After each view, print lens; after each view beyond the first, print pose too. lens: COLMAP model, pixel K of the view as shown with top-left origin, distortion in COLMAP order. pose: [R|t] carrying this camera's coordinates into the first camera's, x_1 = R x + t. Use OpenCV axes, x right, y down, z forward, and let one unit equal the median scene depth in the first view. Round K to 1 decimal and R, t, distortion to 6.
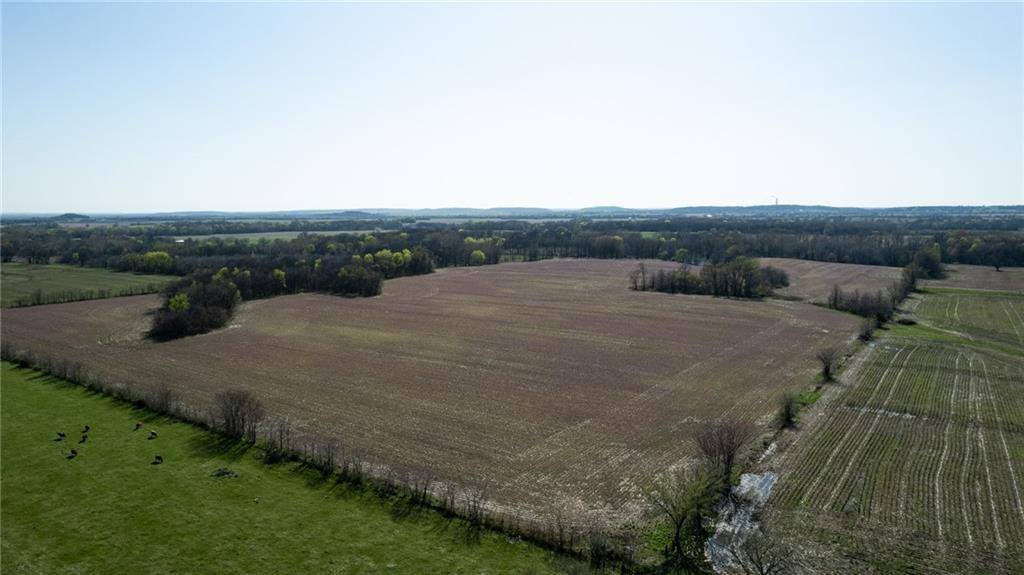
lens RADIAL K [[648.5, 0, 514.2], [0, 648.5, 282.8], [0, 0, 1]] dist [-0.046890, 0.036432]
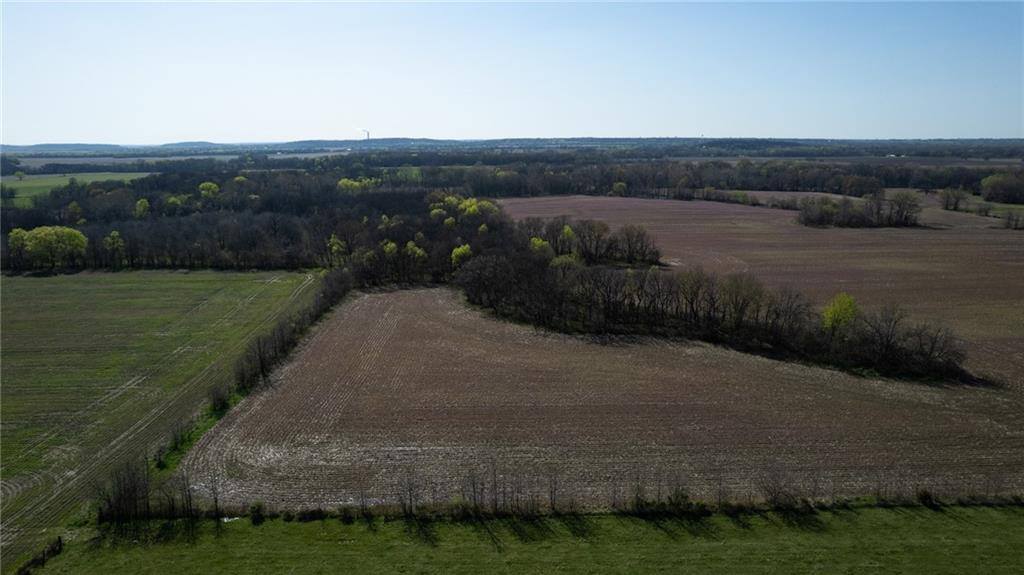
lens RADIAL K [[648.5, 0, 509.5], [0, 648.5, 287.8], [0, 0, 1]] dist [-0.046890, 0.036432]
pose [[0.816559, -0.130651, 0.562283, -1.391988], [0.070079, 0.989283, 0.128097, -0.099711], [-0.572993, -0.065194, 0.816963, 0.934229]]
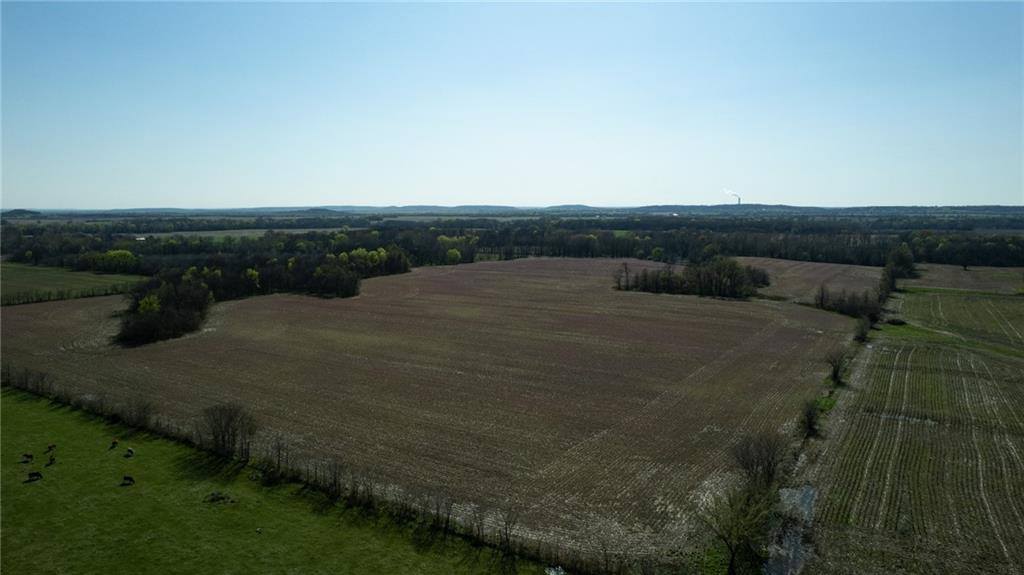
lens RADIAL K [[648.5, 0, 512.3], [0, 648.5, 281.2], [0, 0, 1]] dist [-0.046890, 0.036432]
pose [[0.998710, -0.000674, 0.050779, -0.049497], [0.000654, 1.000000, 0.000415, -0.004788], [-0.050779, -0.000381, 0.998710, 0.046552]]
